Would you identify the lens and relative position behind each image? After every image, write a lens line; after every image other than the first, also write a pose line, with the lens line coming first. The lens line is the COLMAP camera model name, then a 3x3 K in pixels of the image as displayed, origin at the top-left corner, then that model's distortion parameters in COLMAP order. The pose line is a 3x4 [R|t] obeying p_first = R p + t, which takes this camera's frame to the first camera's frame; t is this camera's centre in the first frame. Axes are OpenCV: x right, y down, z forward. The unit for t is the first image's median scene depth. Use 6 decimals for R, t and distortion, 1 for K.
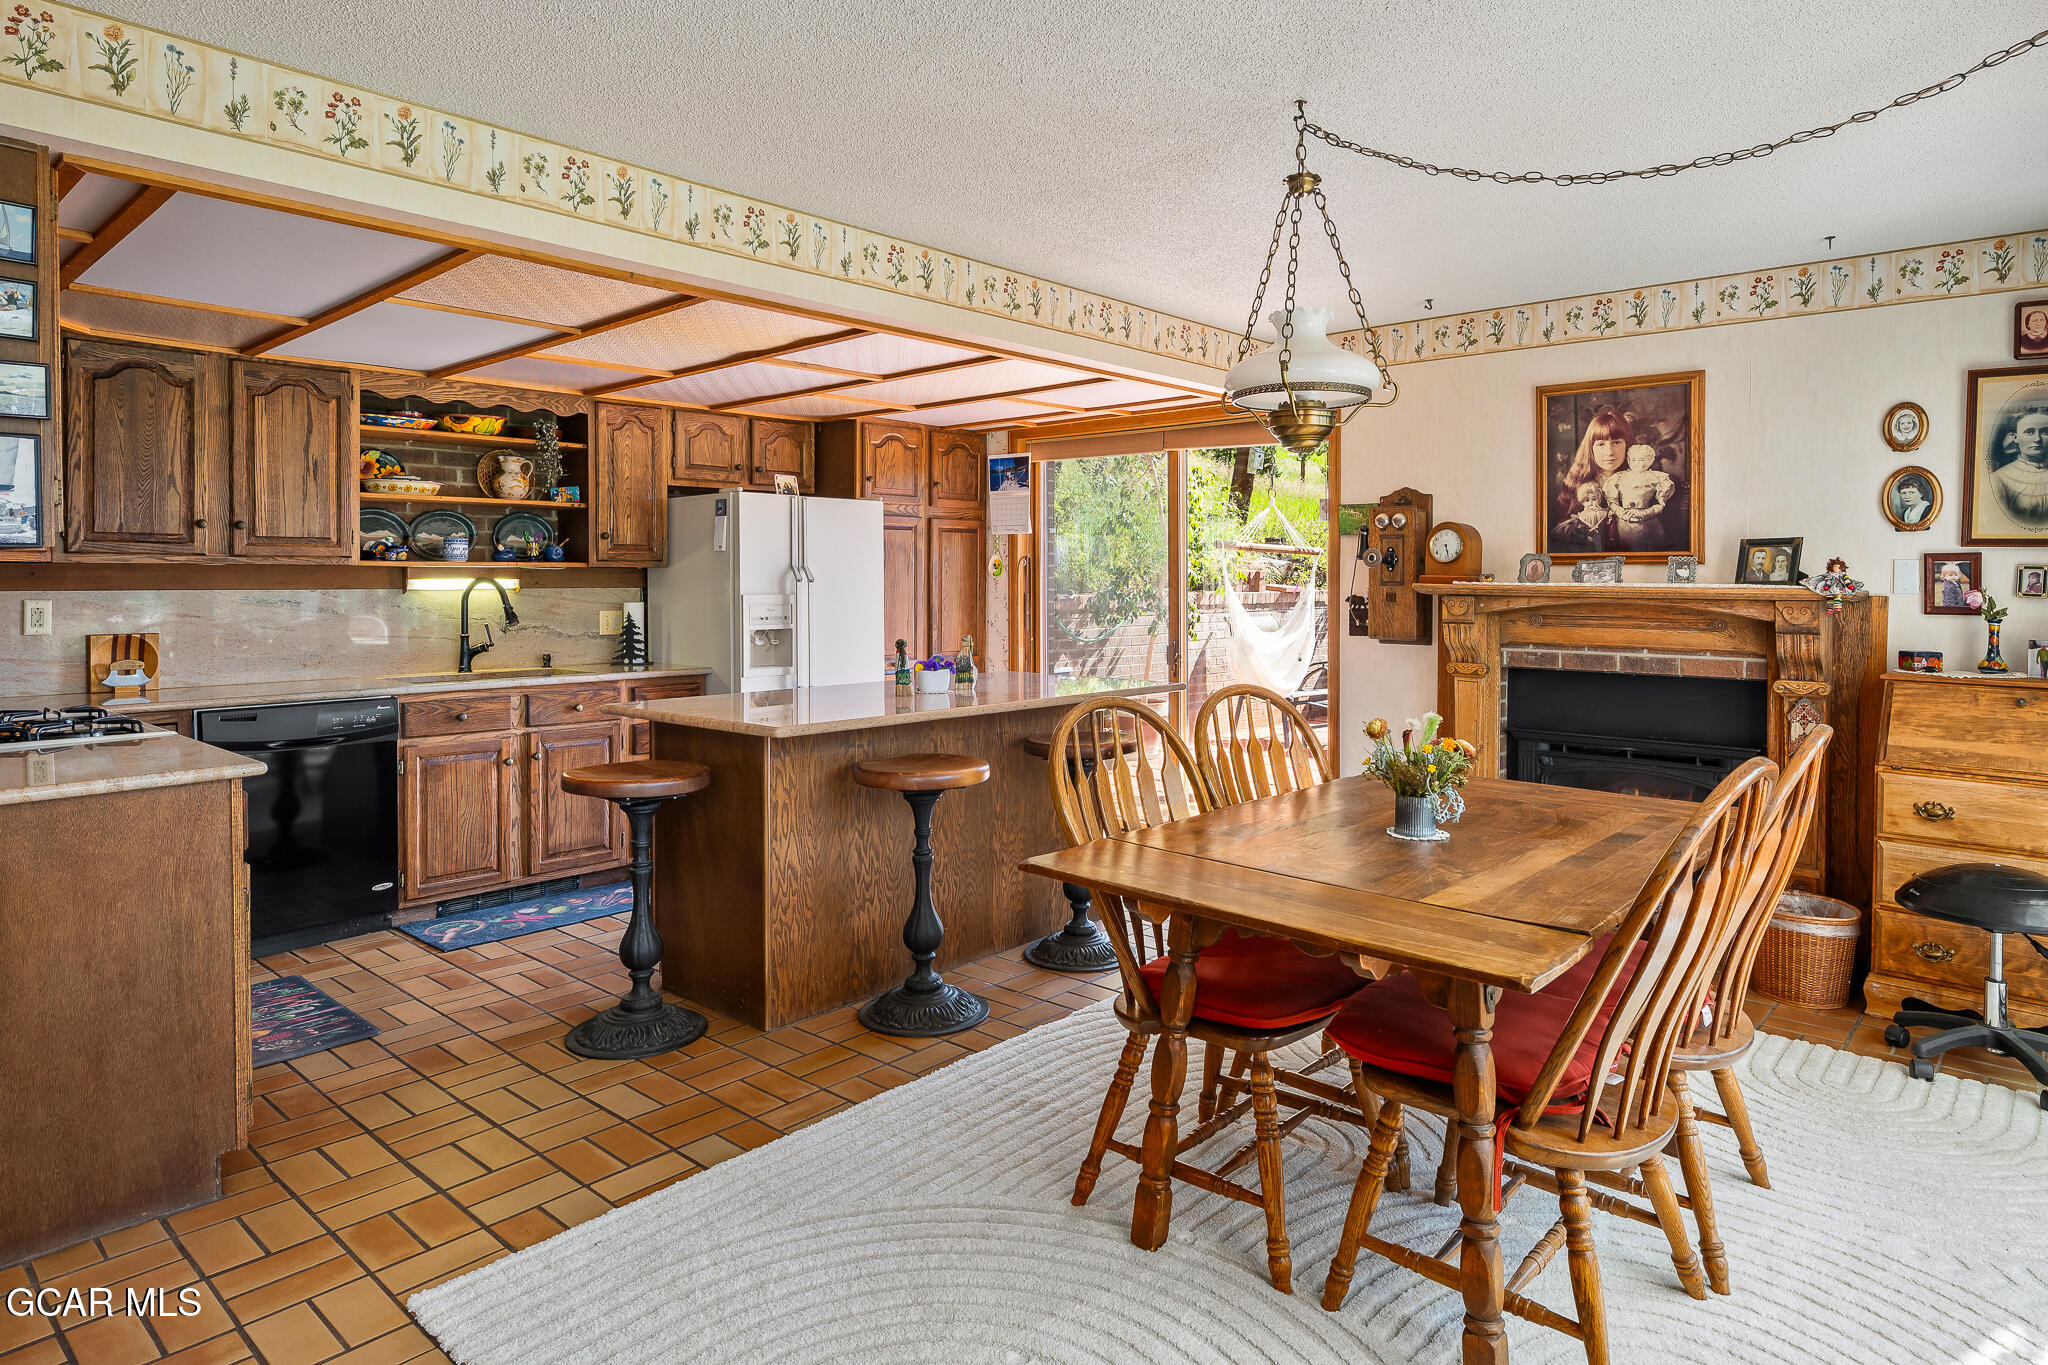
lens RADIAL K [[1169.5, 0, 956.5], [0, 1169.5, 601.8], [0, 0, 1]] dist [-0.000964, 0.000446]
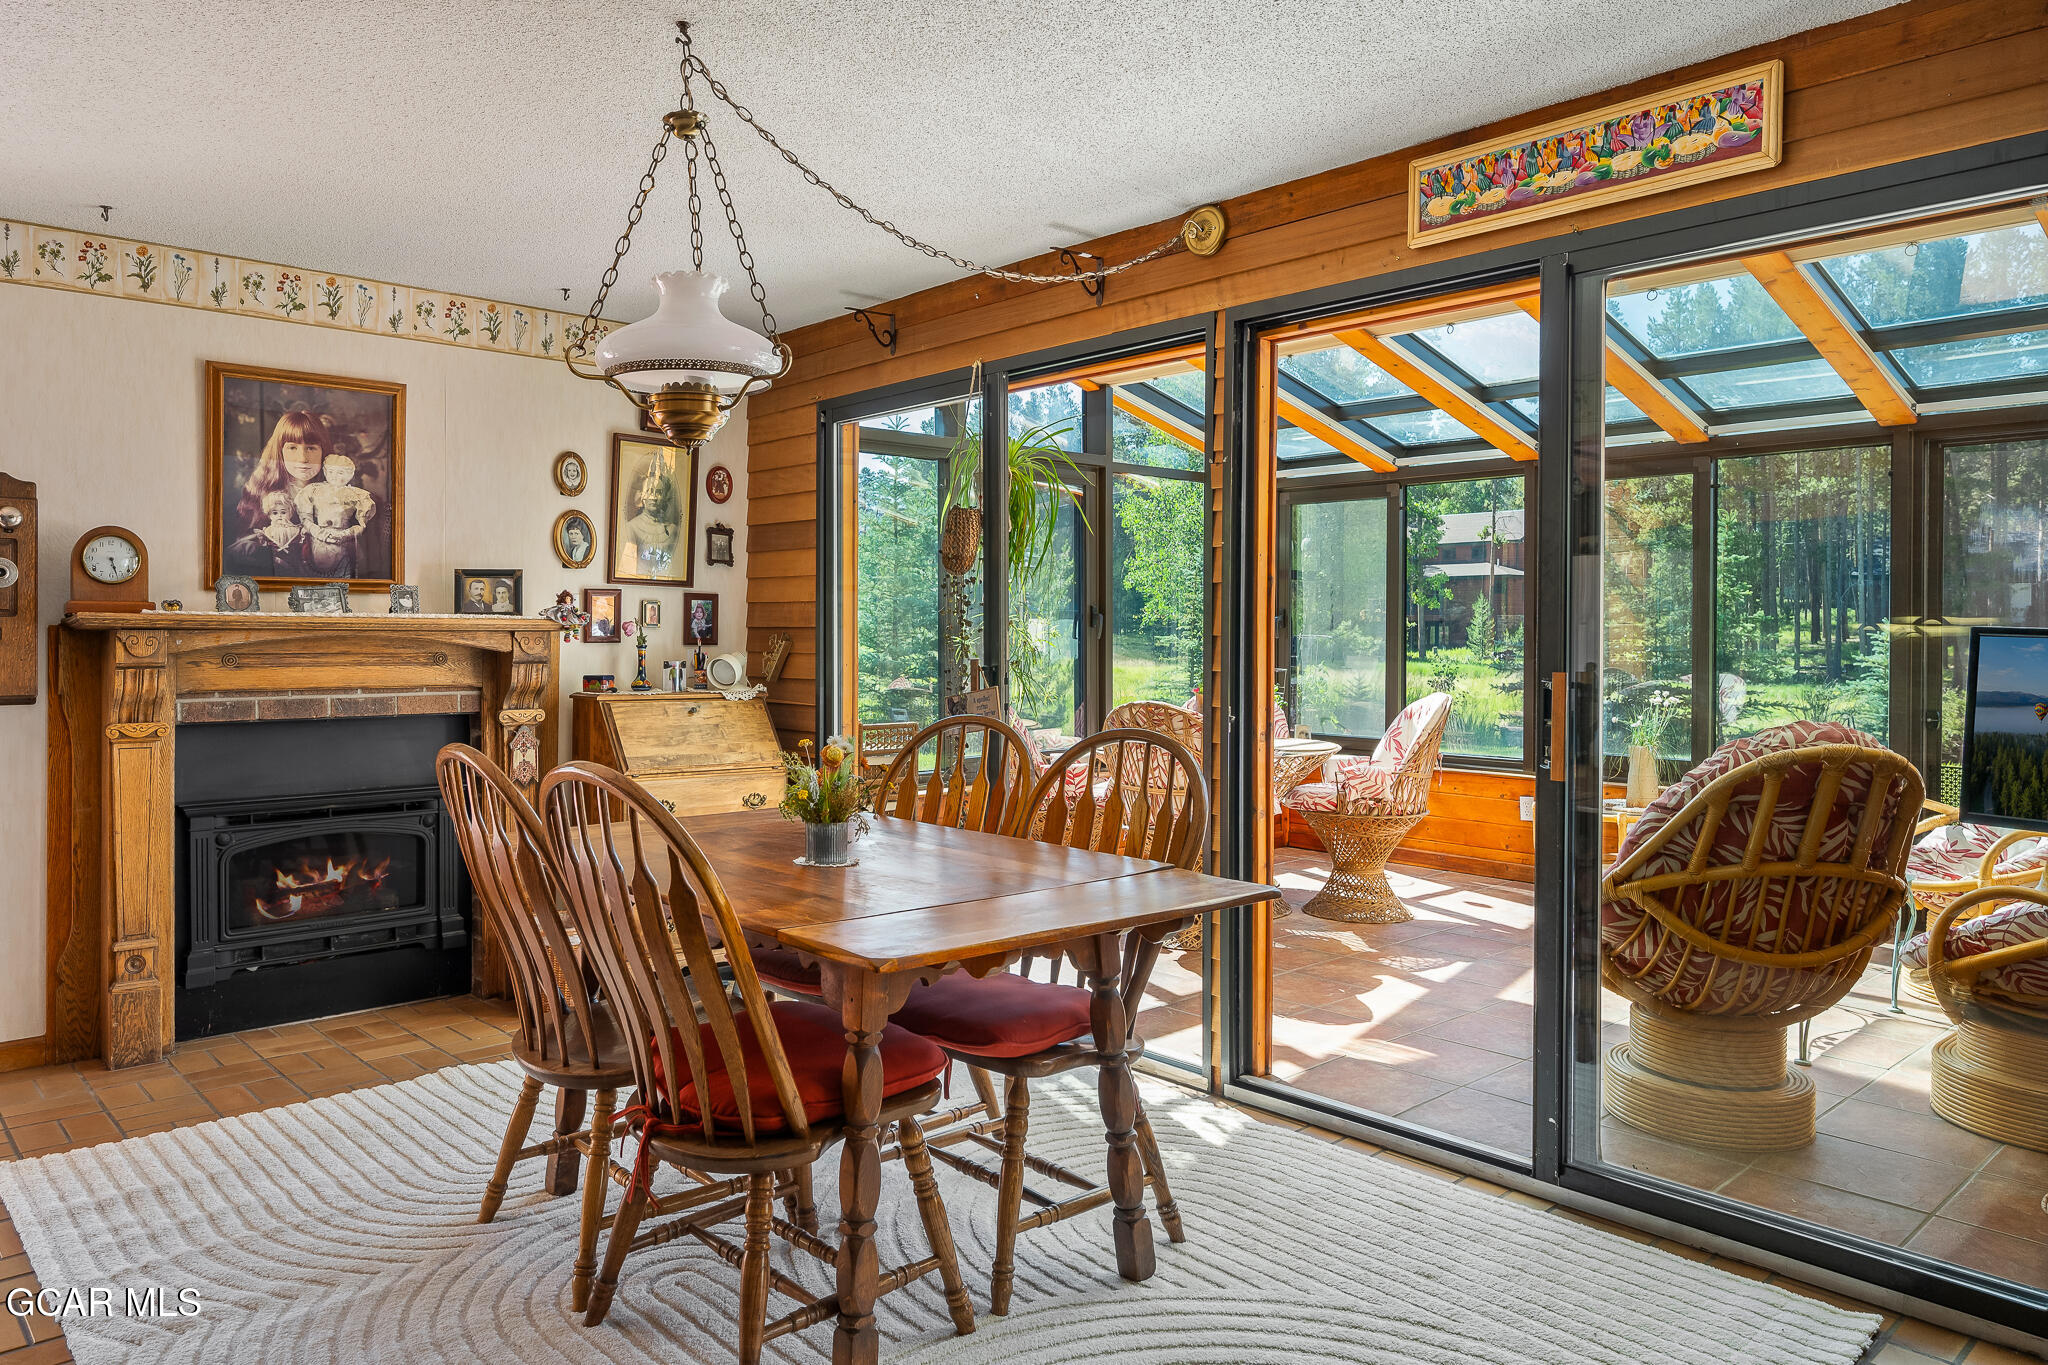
lens RADIAL K [[1392.6, 0, 1016.9], [0, 1392.6, 665.8], [0, 0, 1]] dist [0.002708, -0.000003]
pose [[0.071076, -0.026898, 0.997108, -0.421162], [0.017350, 0.999518, 0.025727, 0.004586], [-0.997320, 0.015471, 0.071509, 0.426732]]
